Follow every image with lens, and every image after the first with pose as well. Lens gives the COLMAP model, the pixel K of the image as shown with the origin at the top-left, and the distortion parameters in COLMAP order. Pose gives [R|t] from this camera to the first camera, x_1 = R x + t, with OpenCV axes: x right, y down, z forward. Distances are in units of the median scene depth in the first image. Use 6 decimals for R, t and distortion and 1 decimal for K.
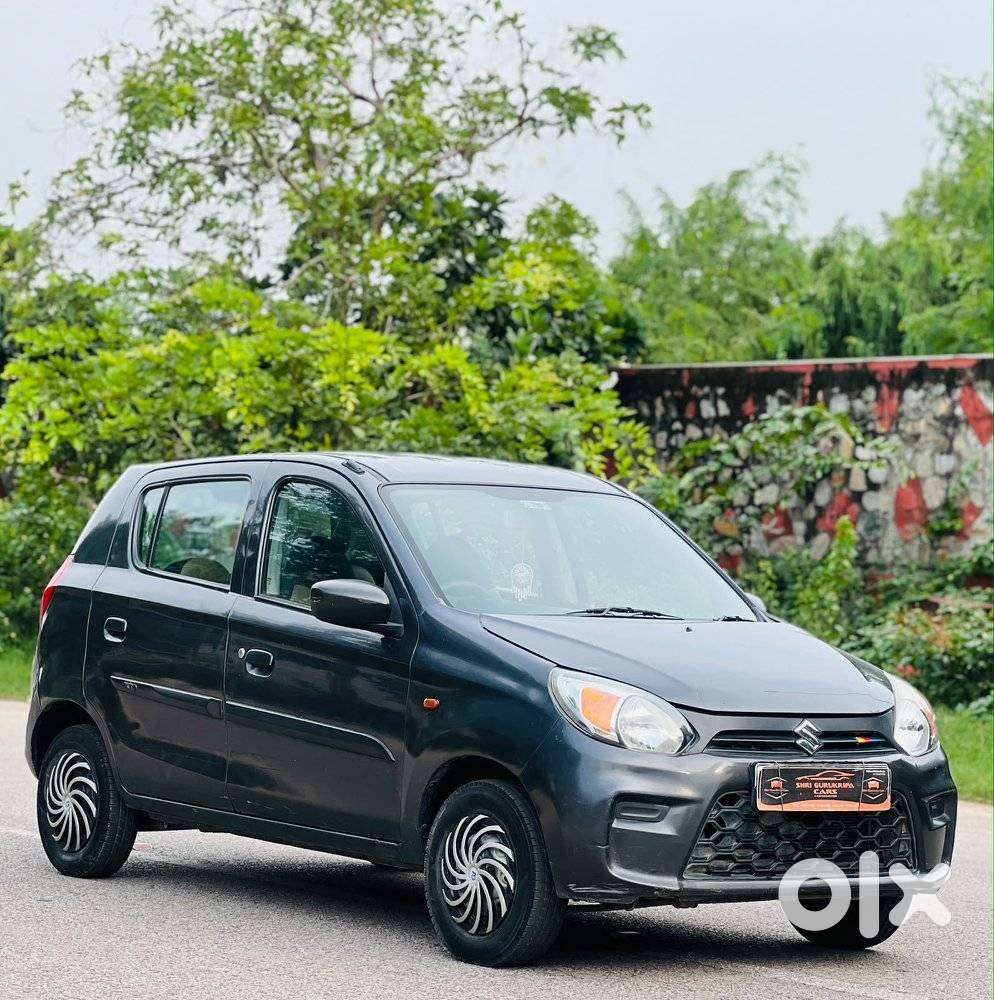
lens RADIAL K [[2929.3, 0, 494.9], [0, 2929.3, 499.9], [0, 0, 1]] dist [-0.010783, 0.000000]
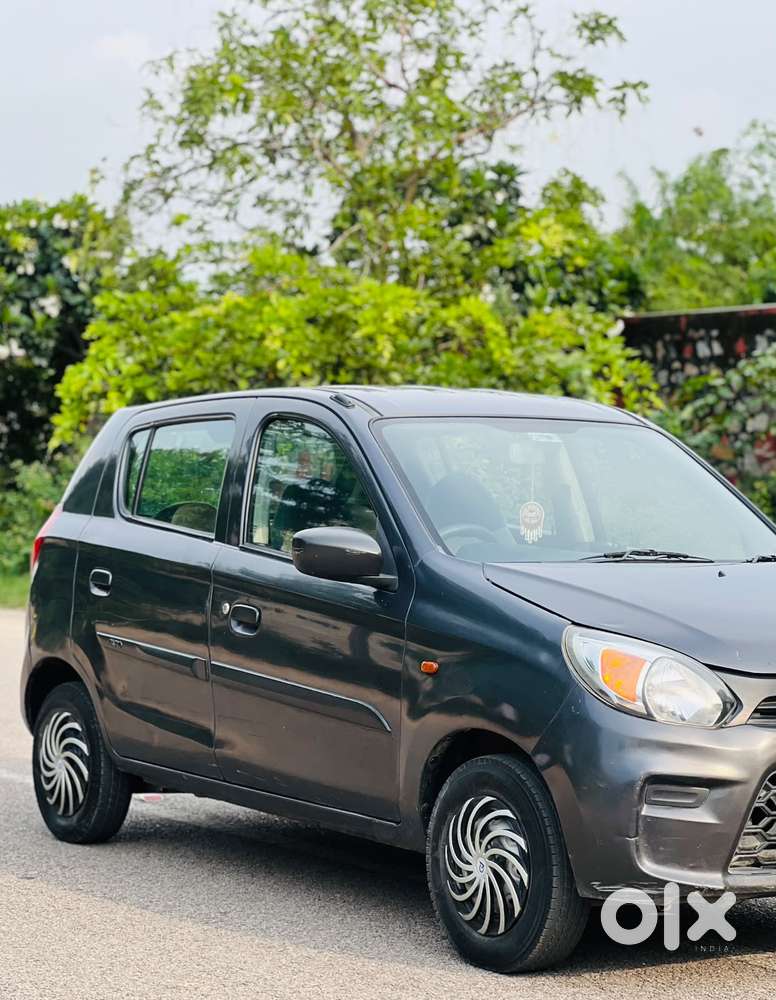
lens RADIAL K [[3465.4, 0, 325.7], [0, 3465.4, 506.0], [0, 0, 1]] dist [0.279232, 0.000000]
pose [[0.998496, -0.025781, -0.048395, -0.009910], [0.026761, 0.999448, 0.019710, -0.000548], [0.047860, -0.020975, 0.998634, -0.344920]]
